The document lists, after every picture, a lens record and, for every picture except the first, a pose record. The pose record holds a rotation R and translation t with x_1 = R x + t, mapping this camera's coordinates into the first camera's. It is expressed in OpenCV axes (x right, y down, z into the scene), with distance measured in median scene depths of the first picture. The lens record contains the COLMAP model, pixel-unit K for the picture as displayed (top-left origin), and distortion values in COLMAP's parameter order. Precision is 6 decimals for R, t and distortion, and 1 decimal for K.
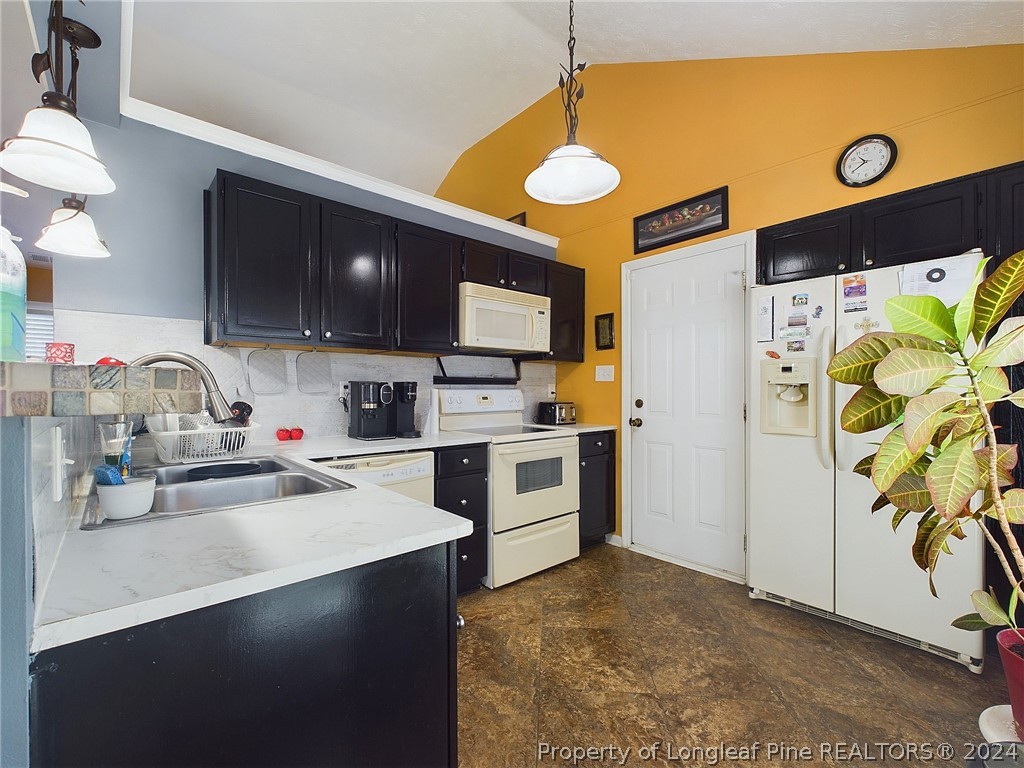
lens RADIAL K [[447.5, 0, 511.9], [0, 447.5, 387.1], [0, 0, 1]] dist [-0.001069, -0.000576]
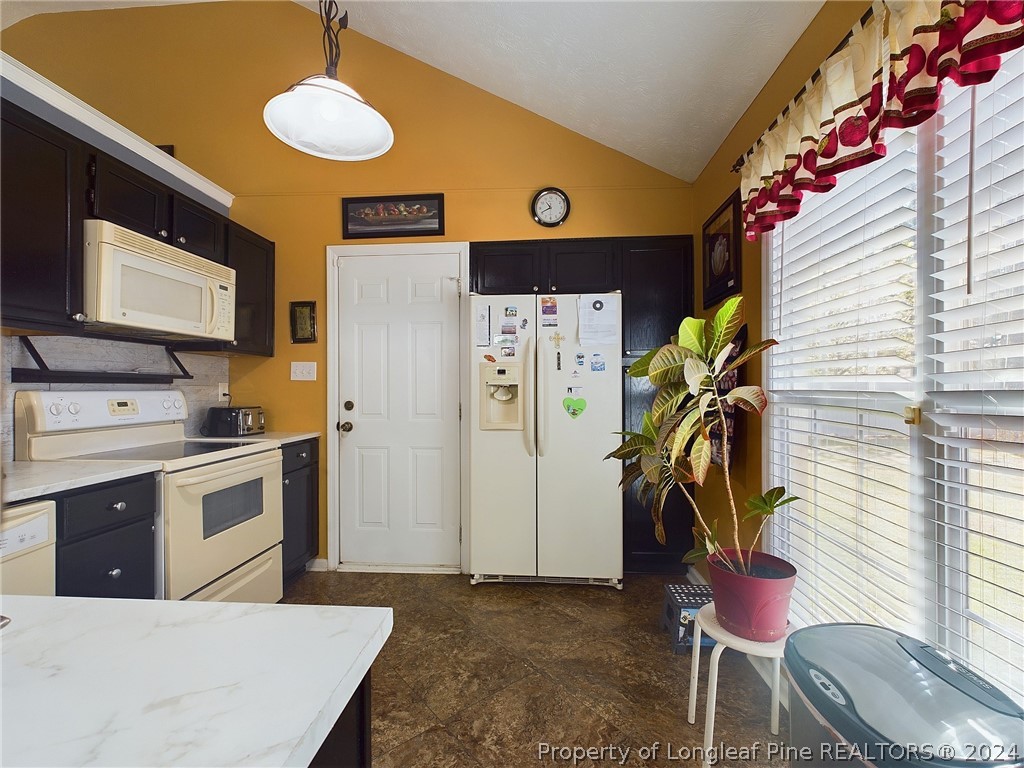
lens RADIAL K [[447.5, 0, 514.6], [0, 447.5, 385.8], [0, 0, 1]] dist [-0.001069, -0.000576]
pose [[0.709355, 0.002882, 0.704846, -0.148568], [-0.001114, 0.999995, -0.002968, -0.001283], [-0.704851, 0.001320, 0.709354, 0.165697]]
